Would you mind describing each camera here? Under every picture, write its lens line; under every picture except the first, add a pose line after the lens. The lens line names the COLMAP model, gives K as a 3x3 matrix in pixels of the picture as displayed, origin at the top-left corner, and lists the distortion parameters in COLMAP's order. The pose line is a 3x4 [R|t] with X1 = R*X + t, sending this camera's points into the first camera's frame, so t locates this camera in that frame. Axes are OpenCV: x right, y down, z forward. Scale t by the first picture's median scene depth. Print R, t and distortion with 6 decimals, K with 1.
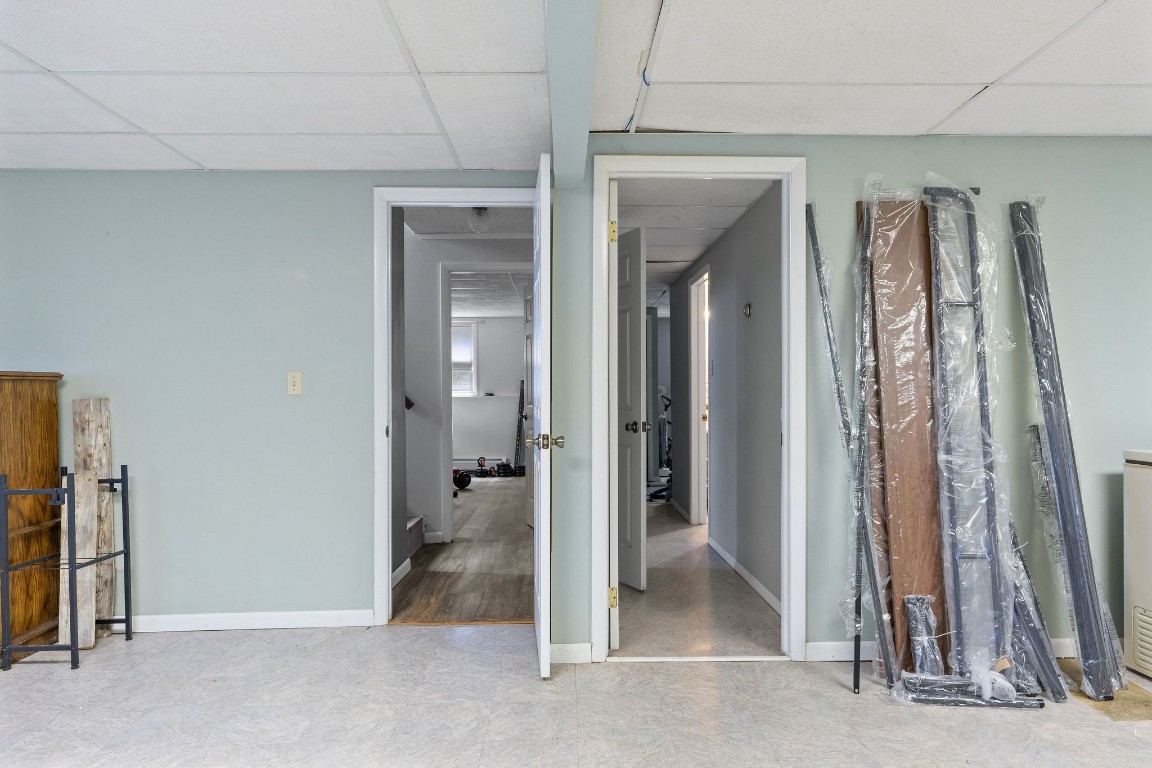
lens RADIAL K [[758.5, 0, 572.1], [0, 758.5, 402.3], [0, 0, 1]] dist [-0.000918, 0.000054]
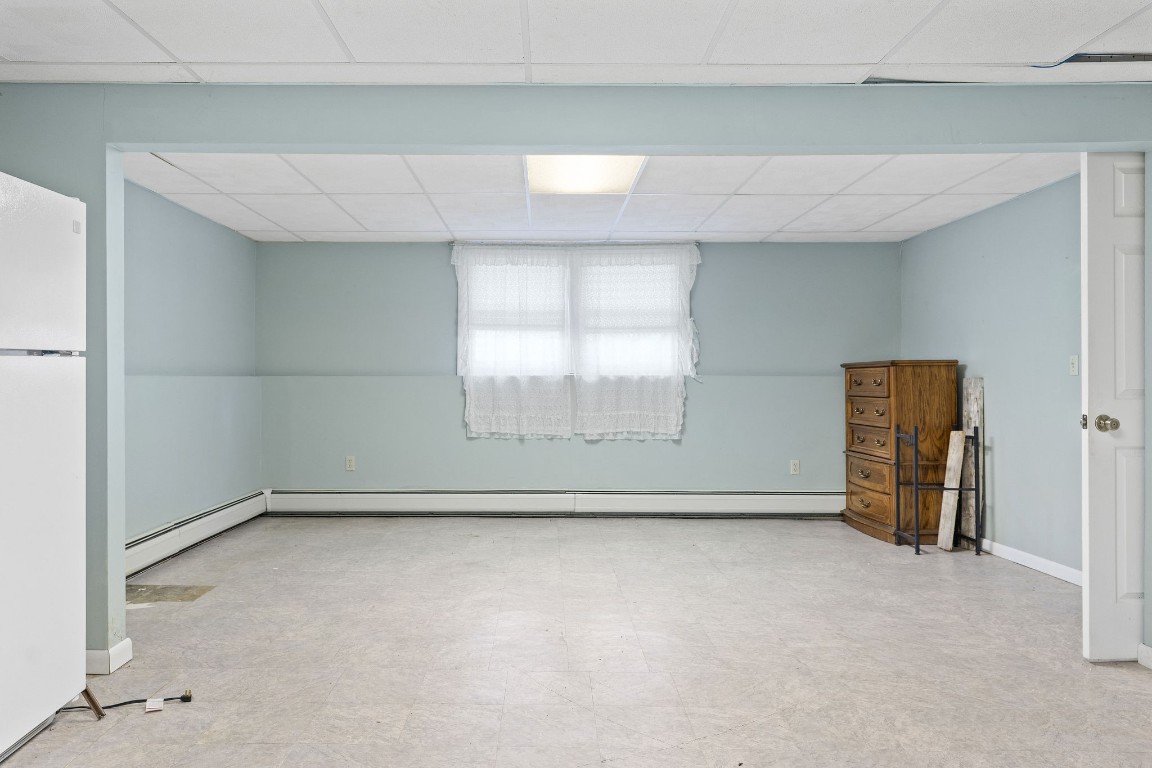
lens RADIAL K [[758.5, 0, 572.1], [0, 758.5, 402.3], [0, 0, 1]] dist [-0.000918, 0.000054]
pose [[0.022549, 0.037391, -0.999046, 0.790443], [-0.011941, 0.999239, 0.037128, -0.003070], [0.999674, 0.011092, 0.022979, 0.249989]]
